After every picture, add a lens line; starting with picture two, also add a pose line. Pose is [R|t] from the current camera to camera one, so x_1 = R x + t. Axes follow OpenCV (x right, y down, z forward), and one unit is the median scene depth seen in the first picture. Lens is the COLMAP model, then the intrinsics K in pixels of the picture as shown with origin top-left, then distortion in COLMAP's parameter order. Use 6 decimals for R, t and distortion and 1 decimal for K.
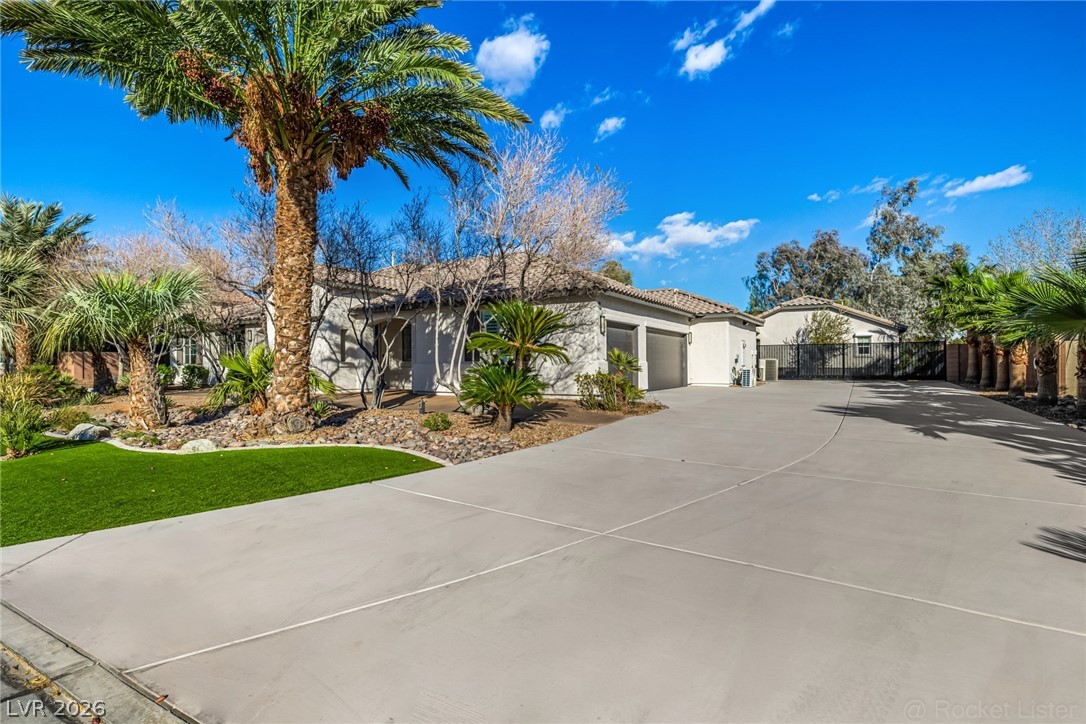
lens RADIAL K [[547.4, 0, 539.9], [0, 547.4, 361.5], [0, 0, 1]] dist [0.000900, -0.000545]
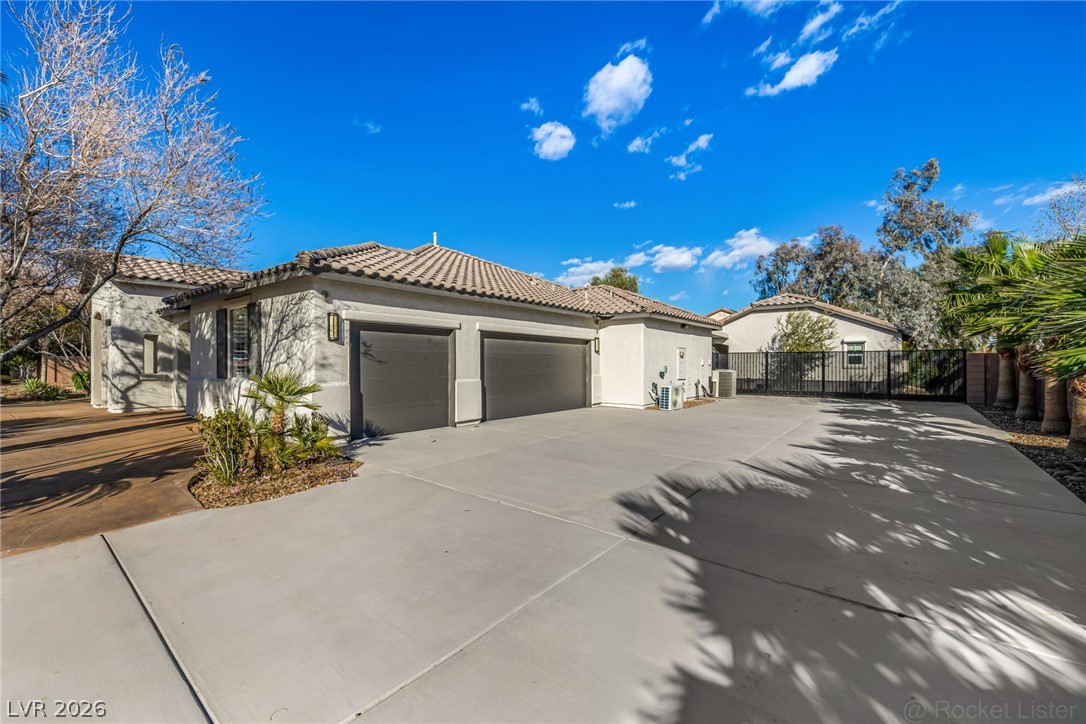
lens RADIAL K [[454.4, 0, 546.1], [0, 454.4, 360.8], [0, 0, 1]] dist [0.002678, 0.000535]
pose [[0.990407, 0.005849, -0.138055, 0.246850], [-0.006025, 0.999981, -0.000854, -0.016525], [0.138047, 0.001677, 0.990424, 0.291818]]
